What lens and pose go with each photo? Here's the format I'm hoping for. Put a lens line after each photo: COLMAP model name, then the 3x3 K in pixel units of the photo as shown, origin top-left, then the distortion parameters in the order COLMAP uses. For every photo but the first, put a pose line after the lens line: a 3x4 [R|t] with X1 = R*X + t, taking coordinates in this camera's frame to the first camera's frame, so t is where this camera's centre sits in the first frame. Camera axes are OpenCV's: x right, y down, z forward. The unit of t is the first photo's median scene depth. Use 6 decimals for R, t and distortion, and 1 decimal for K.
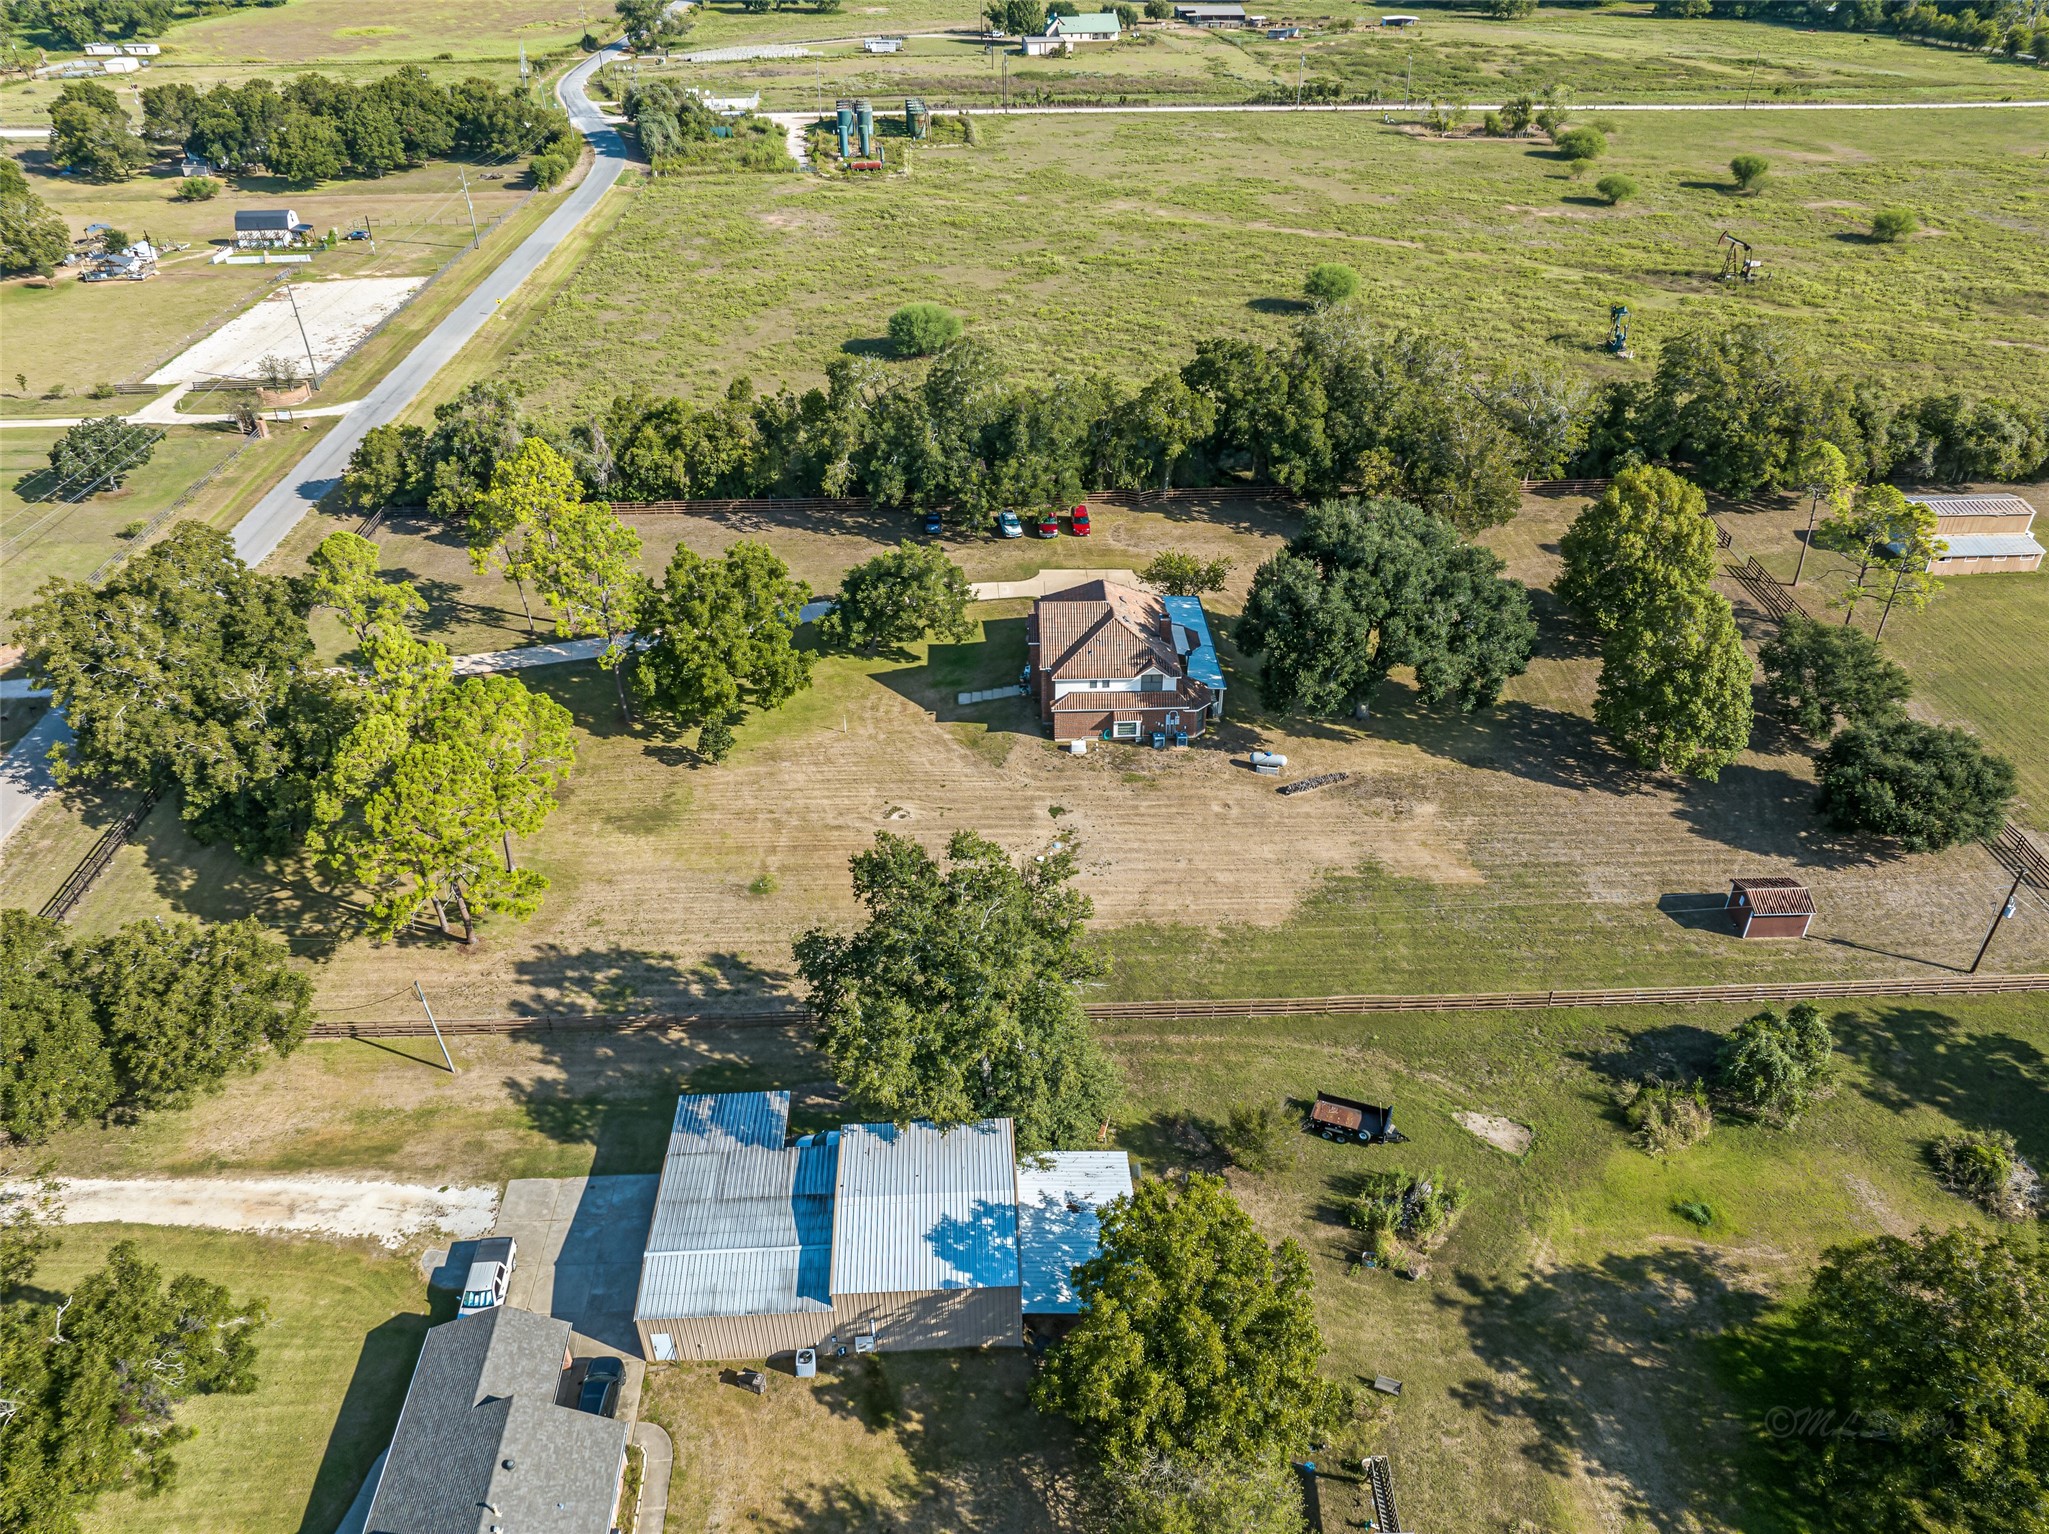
lens RADIAL K [[1417.8, 0, 1023.6], [0, 1417.8, 812.2], [0, 0, 1]] dist [-0.066563, 0.049904]
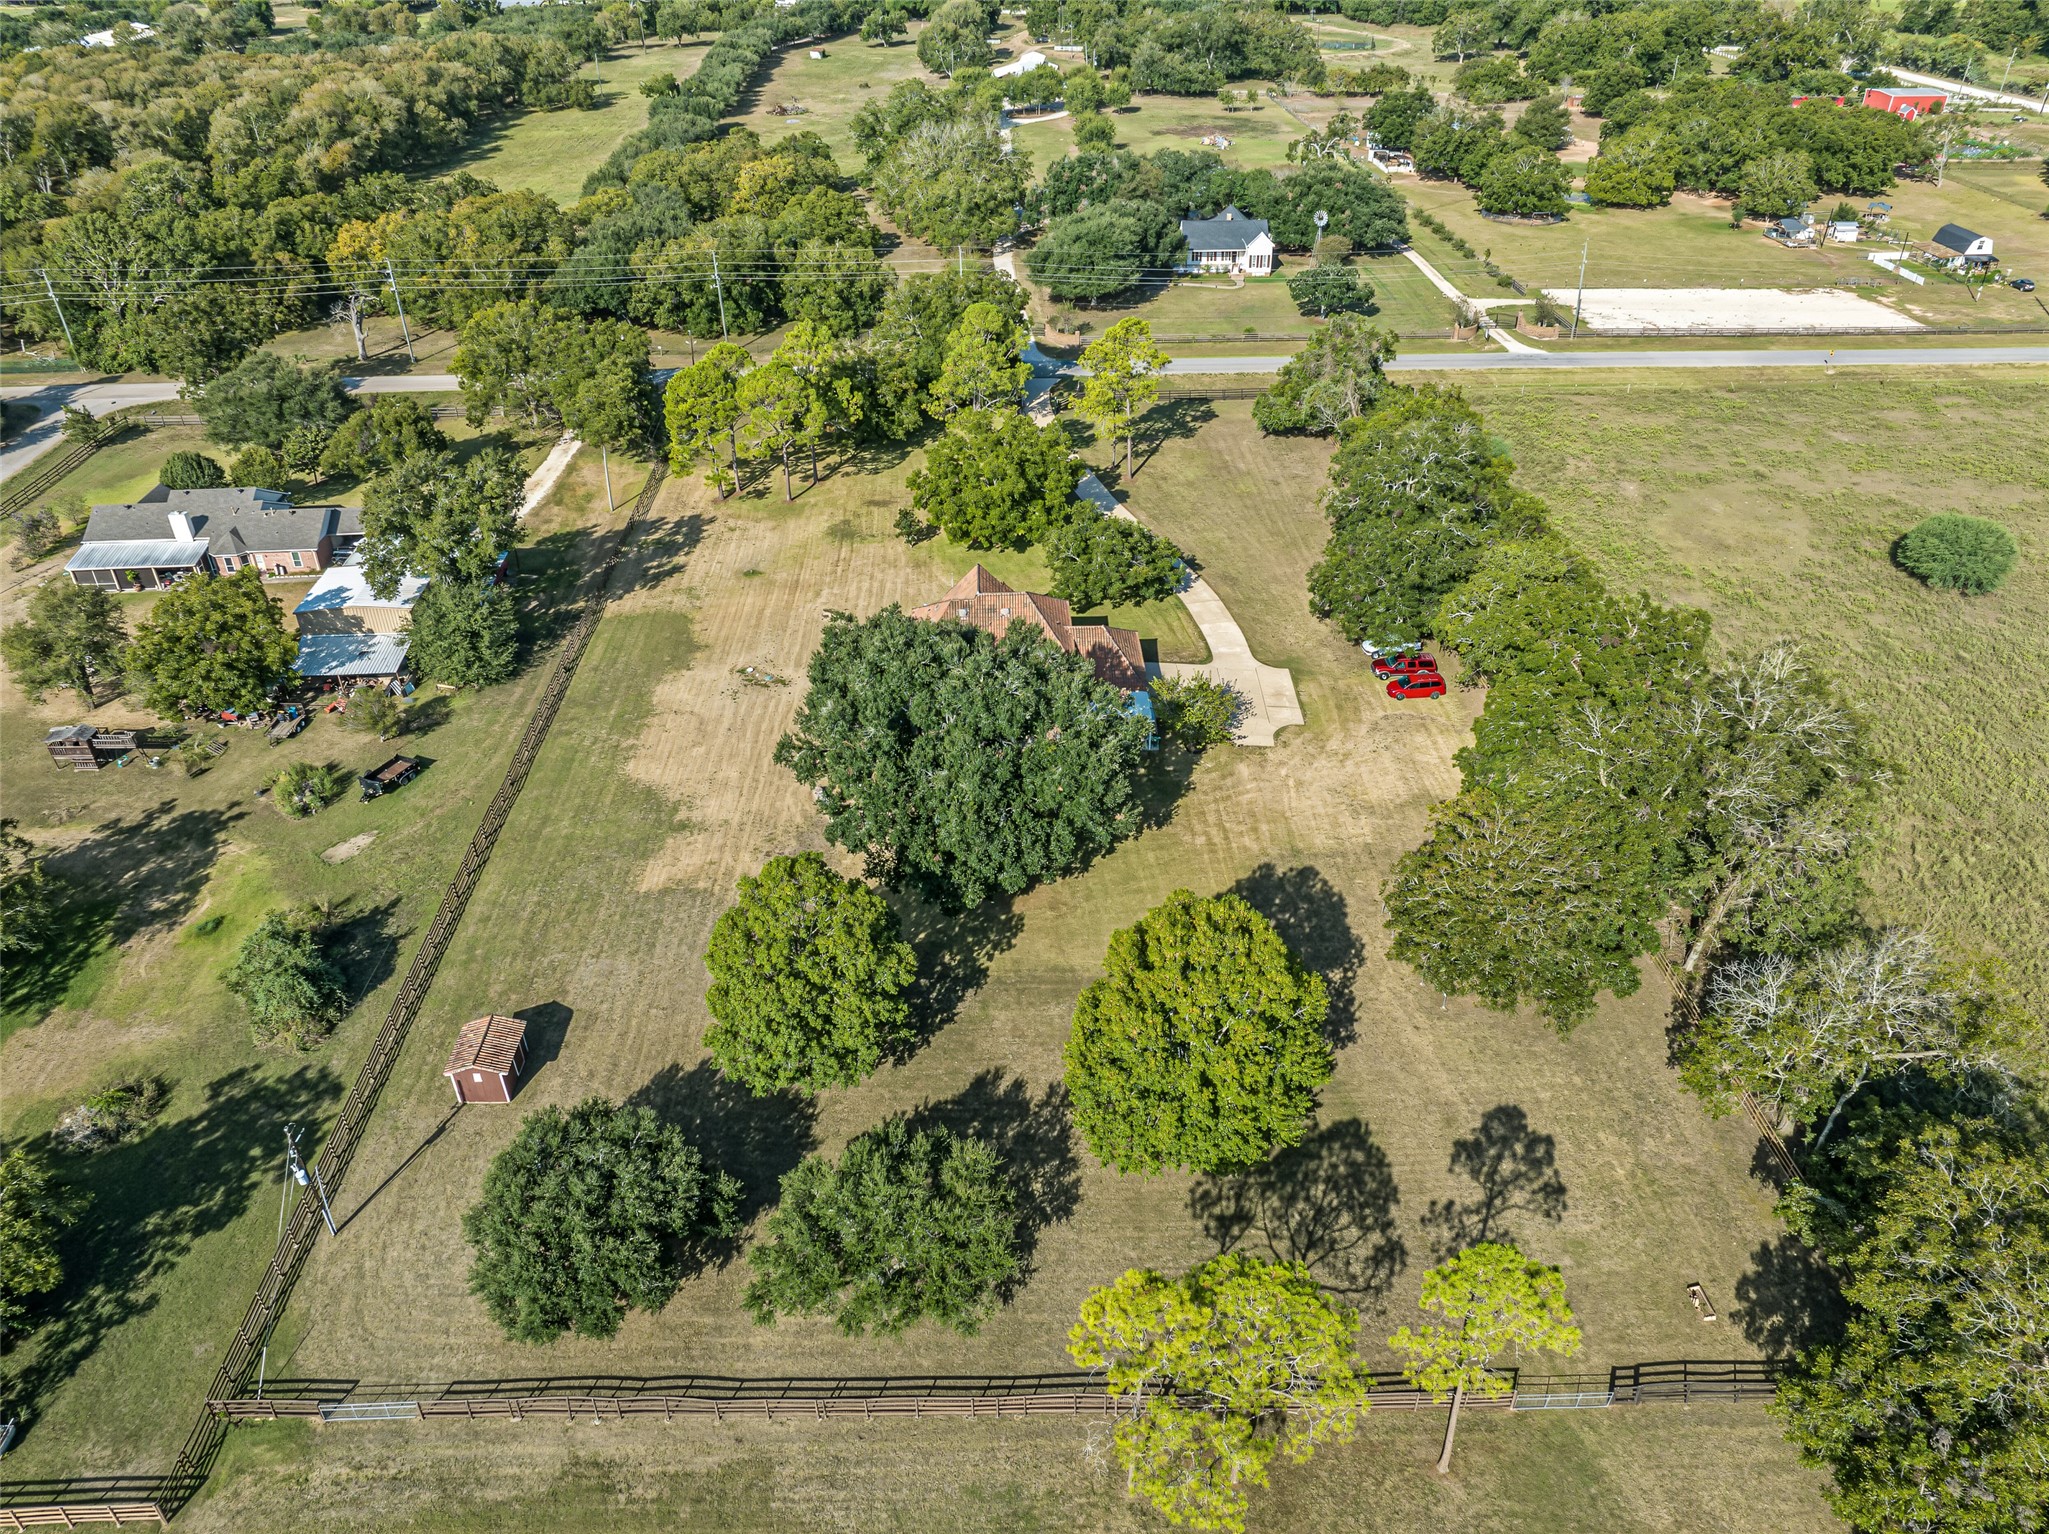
lens RADIAL K [[1458.8, 0, 1024.7], [0, 1458.8, 740.2], [0, 0, 1]] dist [-0.056589, 0.032276]
pose [[0.000773, 0.540619, -0.841267, 1.016767], [-0.574850, 0.688615, 0.441992, -0.570047], [0.818259, 0.483260, 0.311307, 0.761920]]
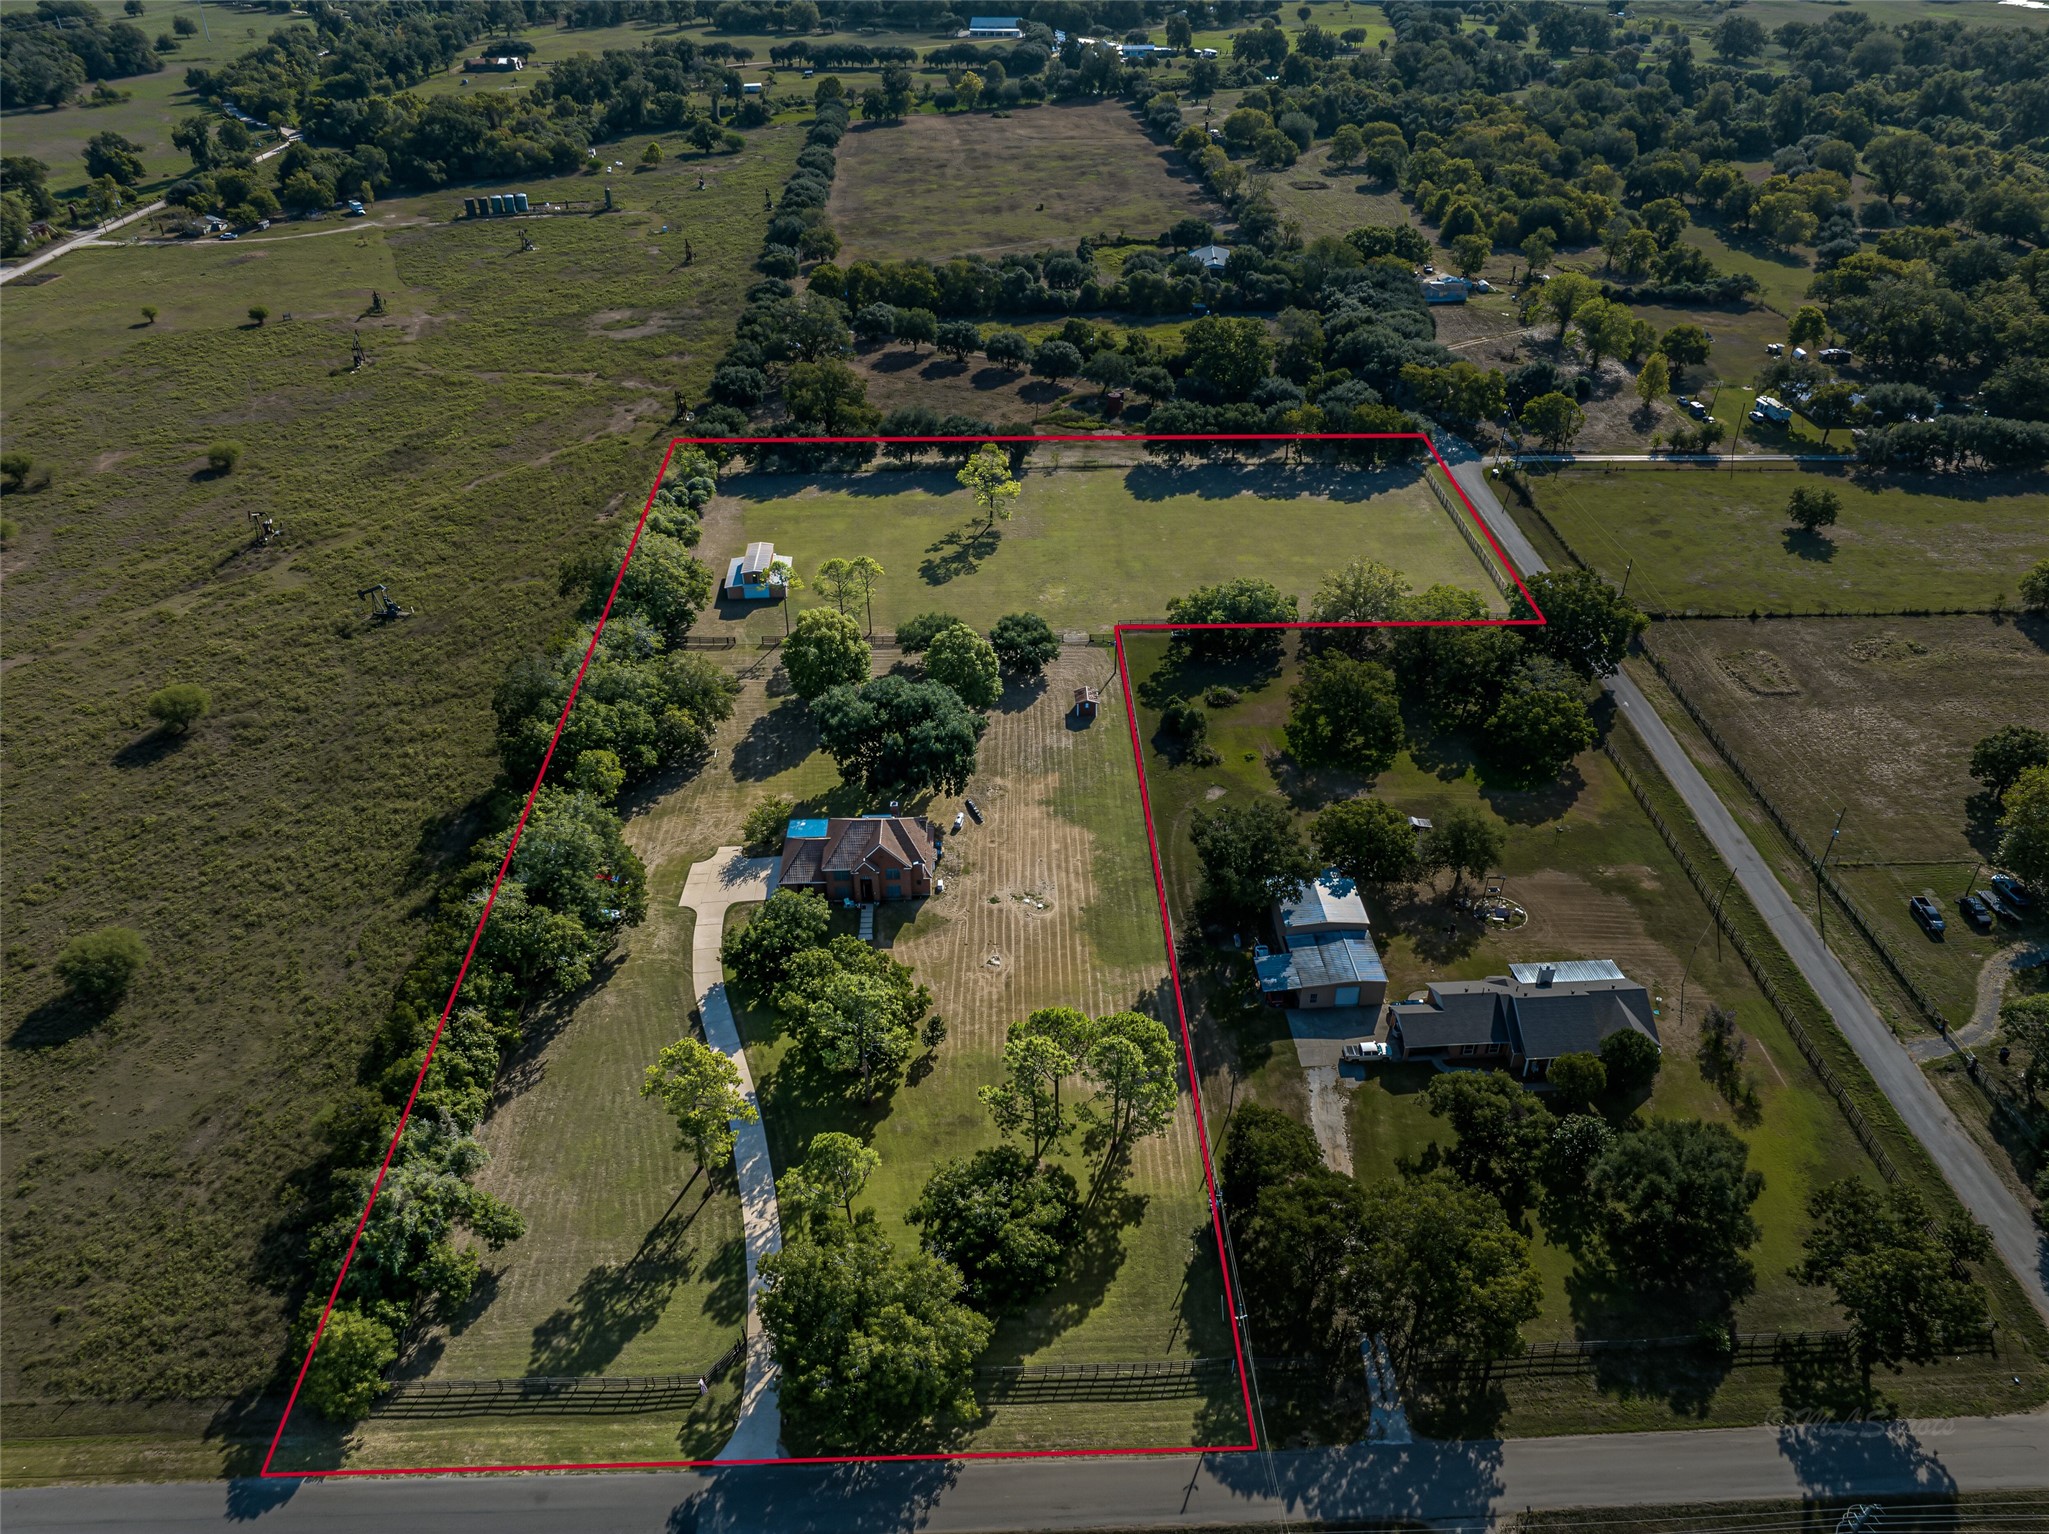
lens RADIAL K [[1445.6, 0, 1027.1], [0, 1445.6, 756.5], [0, 0, 1]] dist [-0.040976, 0.006679]
pose [[0.001255, -0.545767, 0.837936, -1.321428], [0.584145, 0.680510, 0.442358, -0.852678], [-0.811648, 0.488921, 0.319661, 0.297929]]
